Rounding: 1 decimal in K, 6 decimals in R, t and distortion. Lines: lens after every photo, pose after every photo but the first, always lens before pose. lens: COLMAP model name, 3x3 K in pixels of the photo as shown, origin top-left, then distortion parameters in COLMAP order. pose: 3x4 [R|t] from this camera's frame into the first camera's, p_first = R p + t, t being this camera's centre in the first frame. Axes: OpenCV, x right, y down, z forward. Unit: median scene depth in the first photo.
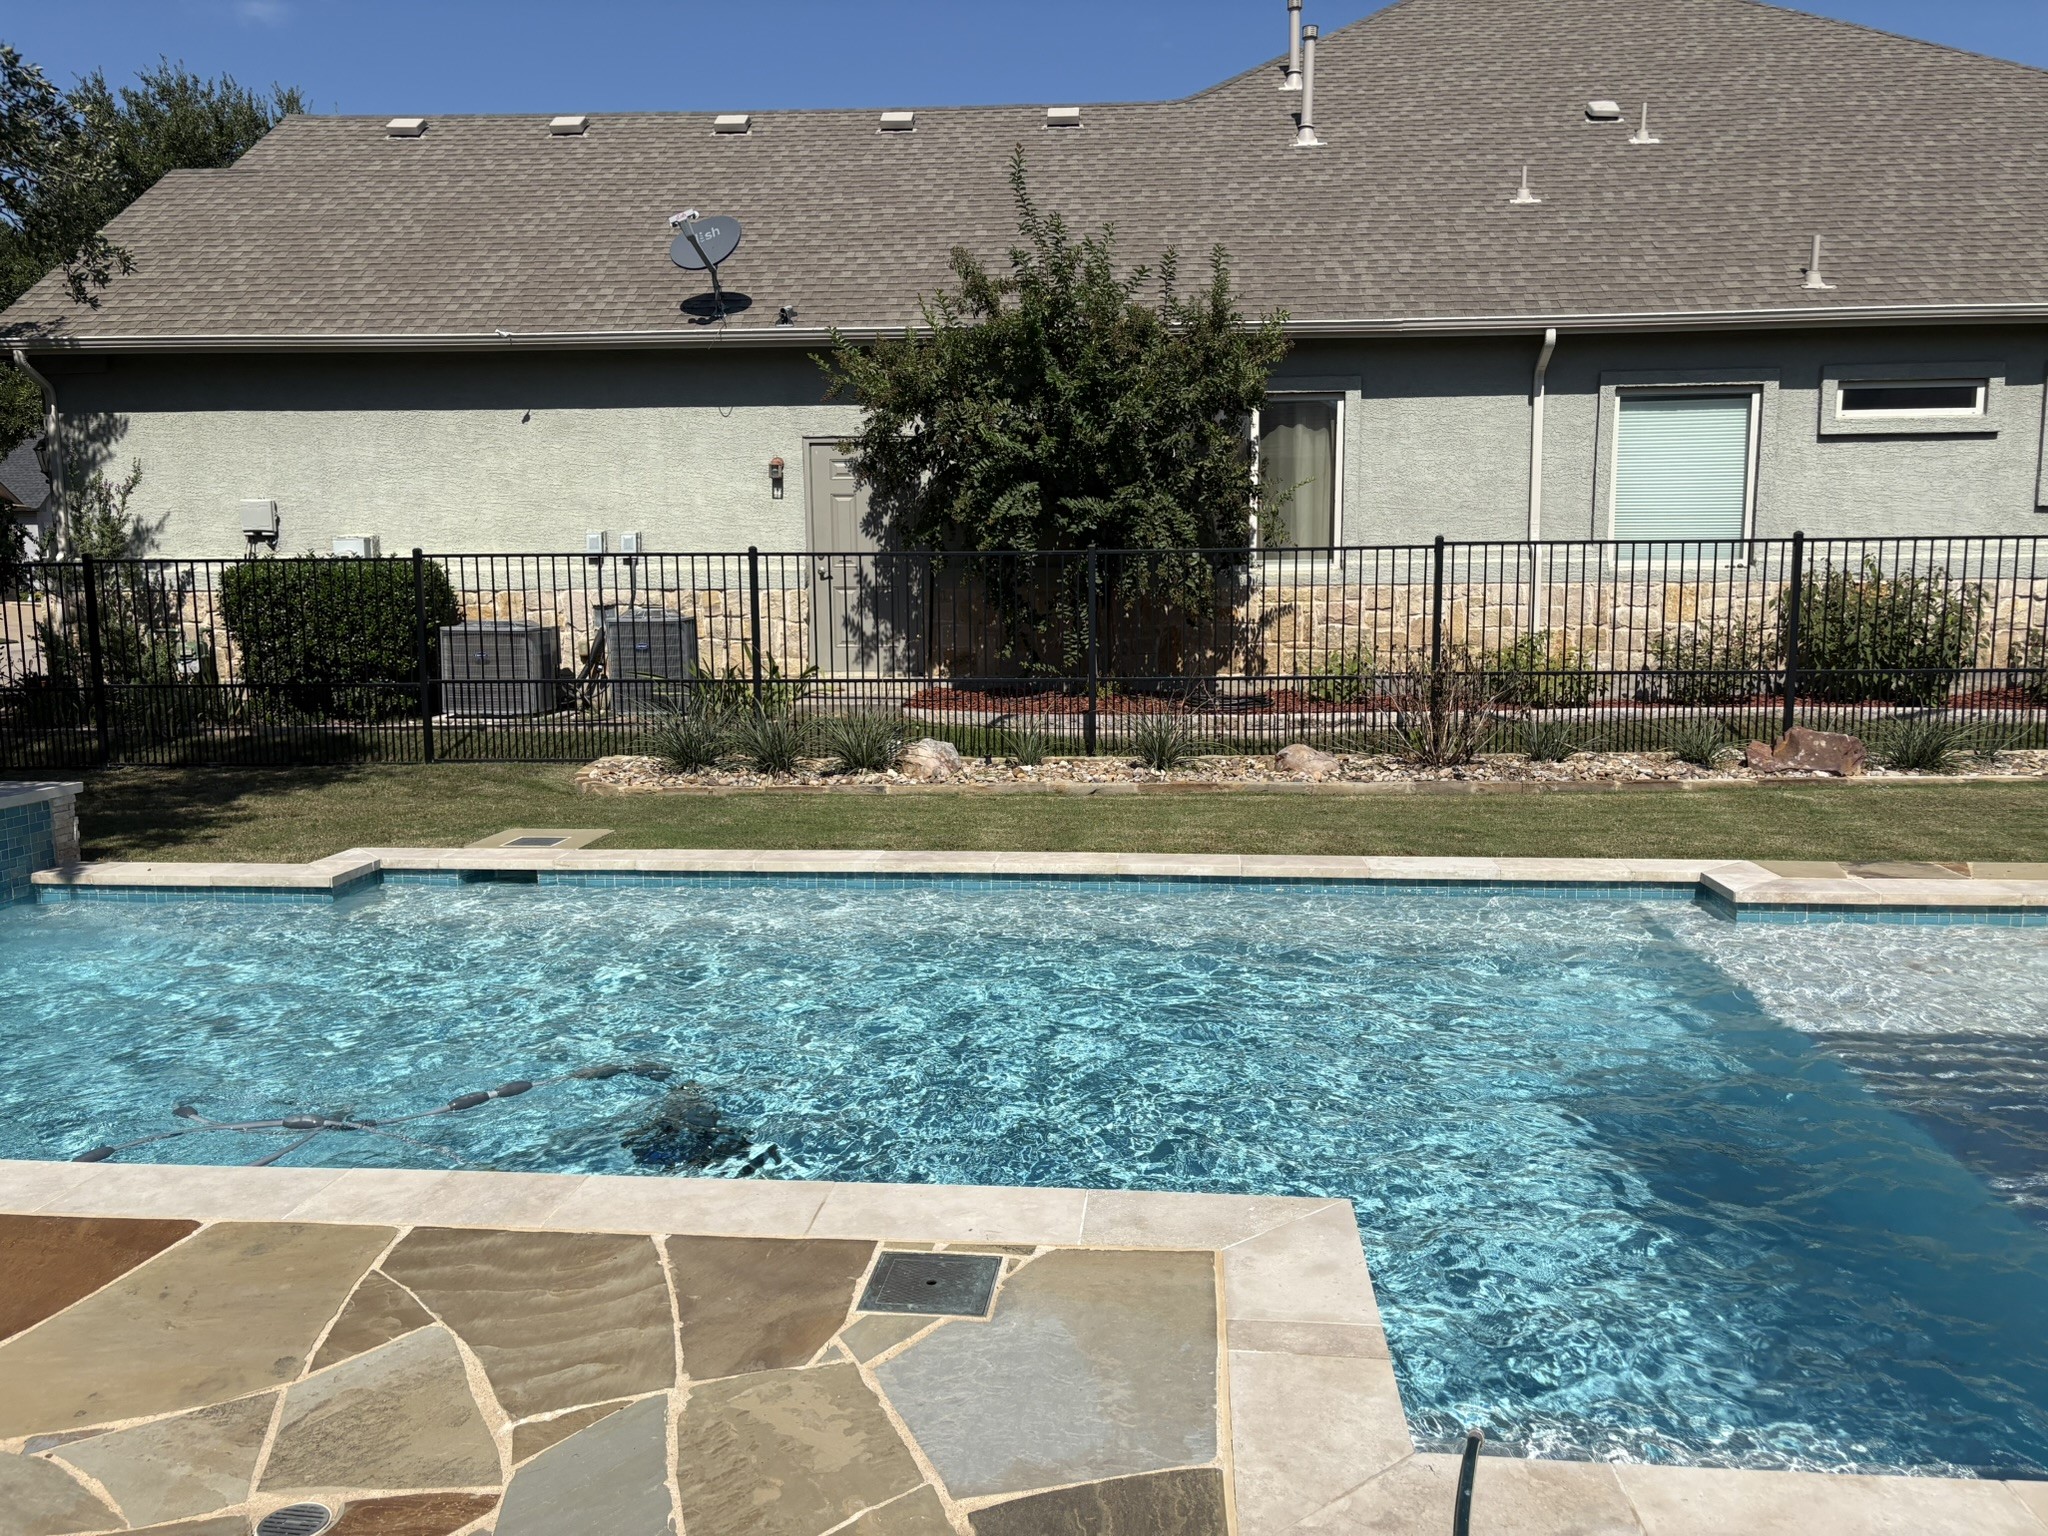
lens RADIAL K [[1414.5, 0, 1024.0], [0, 1414.5, 732.5], [0, 0, 1]] dist [0.007879, 0.000853]
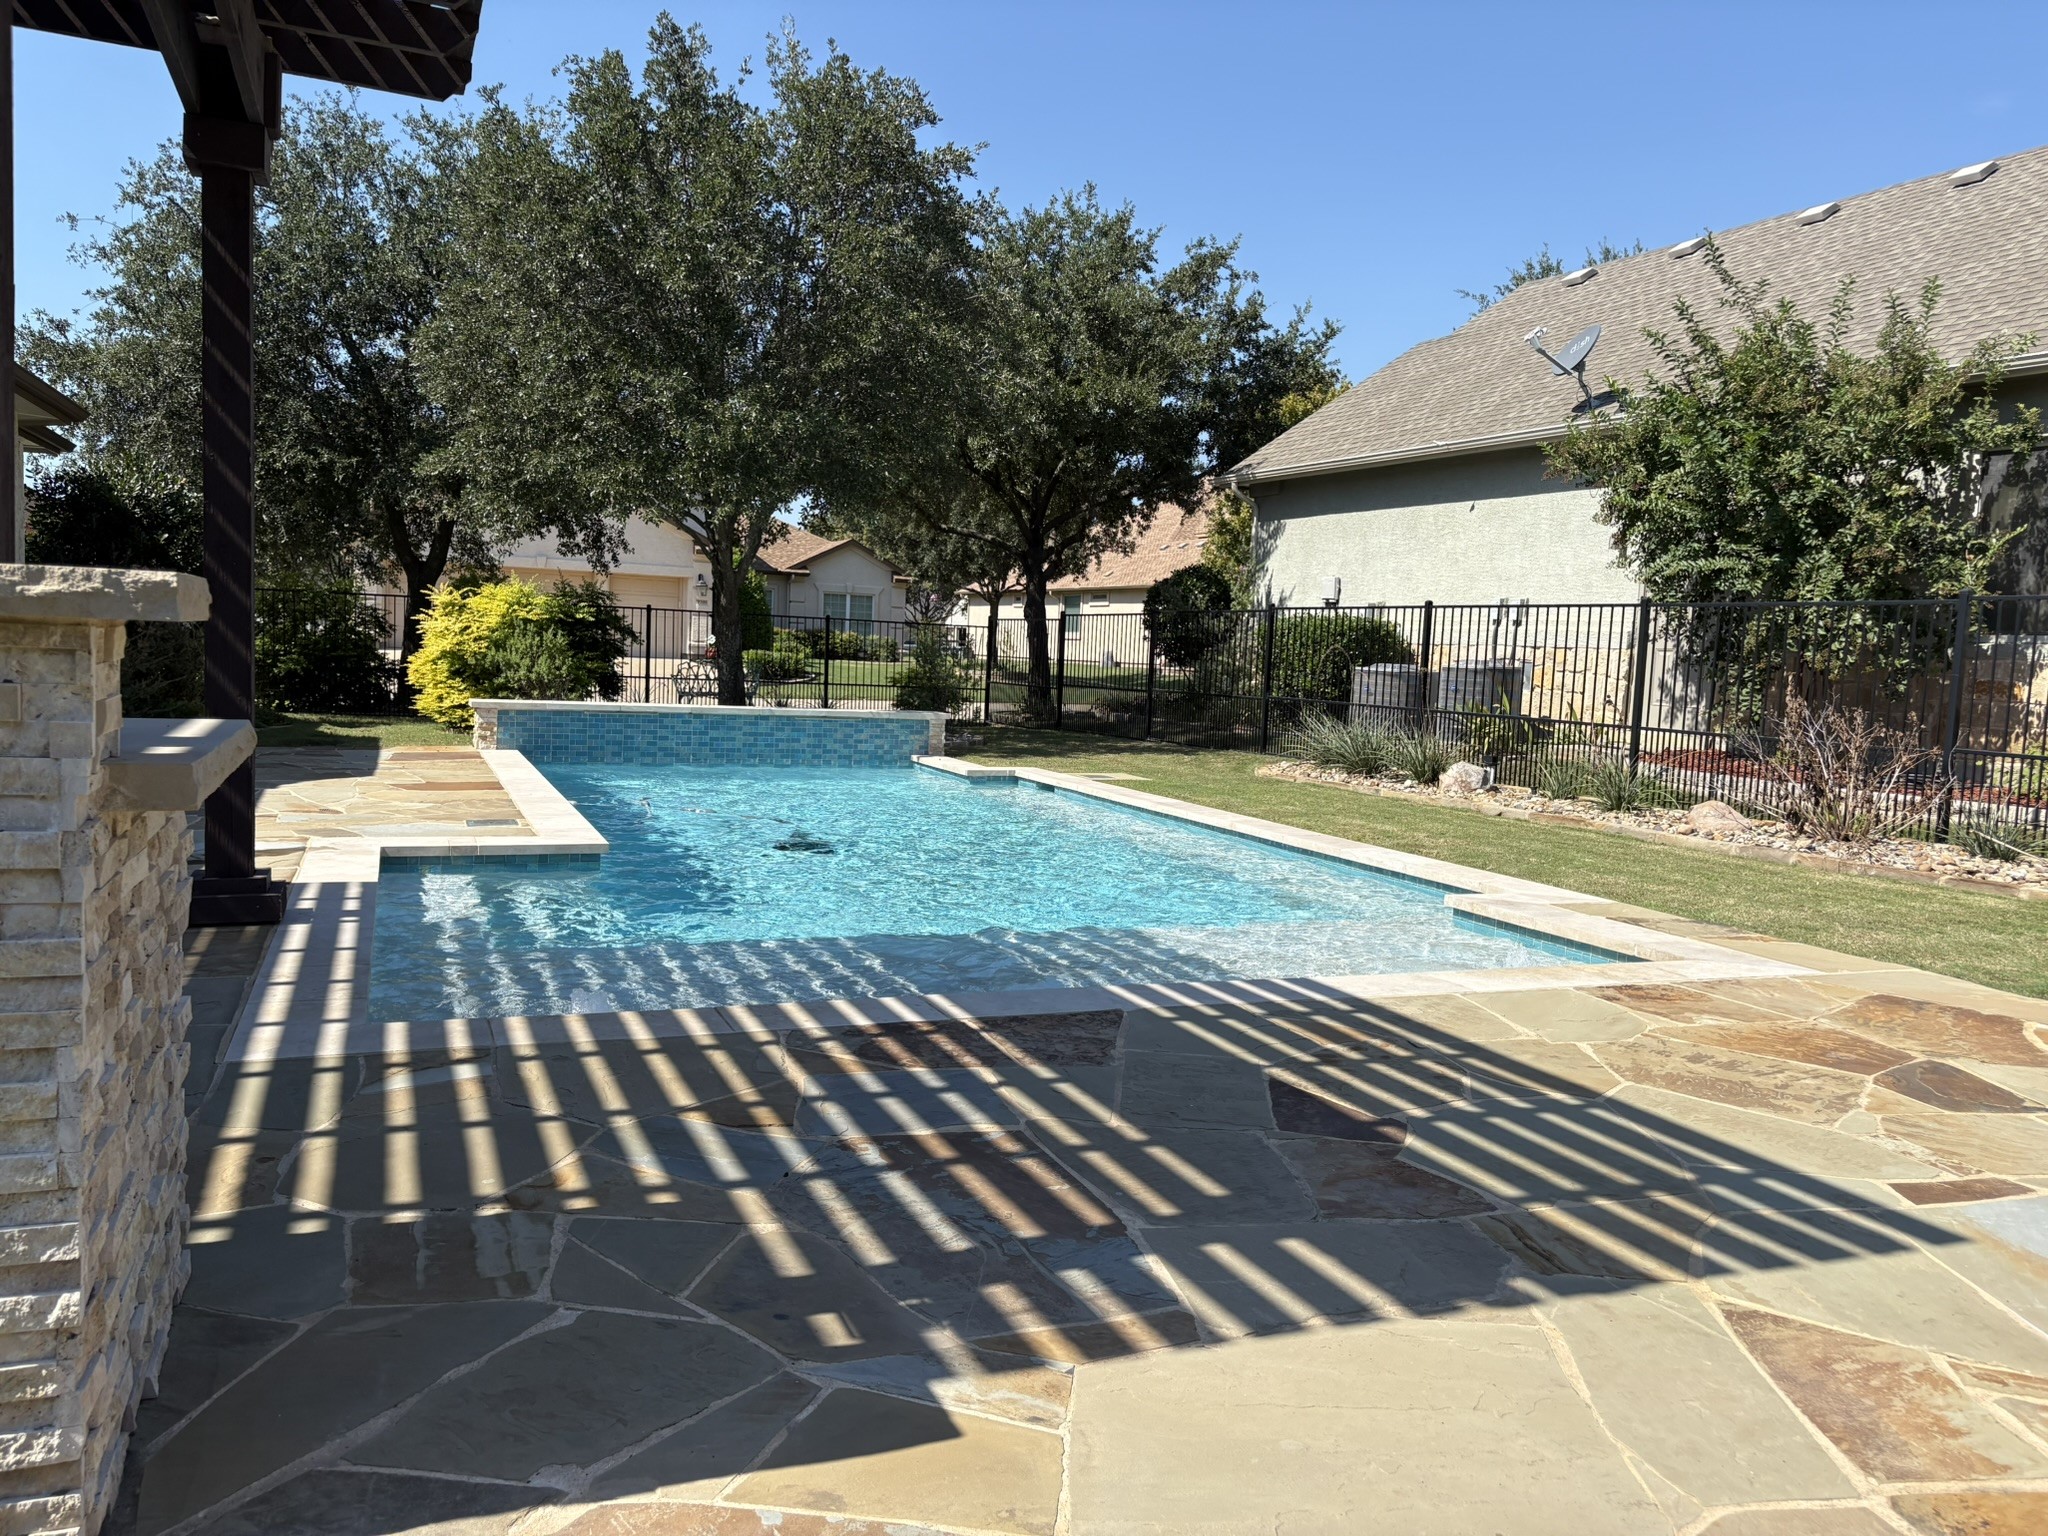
lens RADIAL K [[1542.3, 0, 1031.2], [0, 1542.3, 767.2], [0, 0, 1]] dist [0.027390, -0.036636]
pose [[0.455237, 0.099334, -0.884812, 0.707281], [-0.130727, 0.990444, 0.043933, -0.003693], [0.880721, 0.095669, 0.463872, 0.038540]]
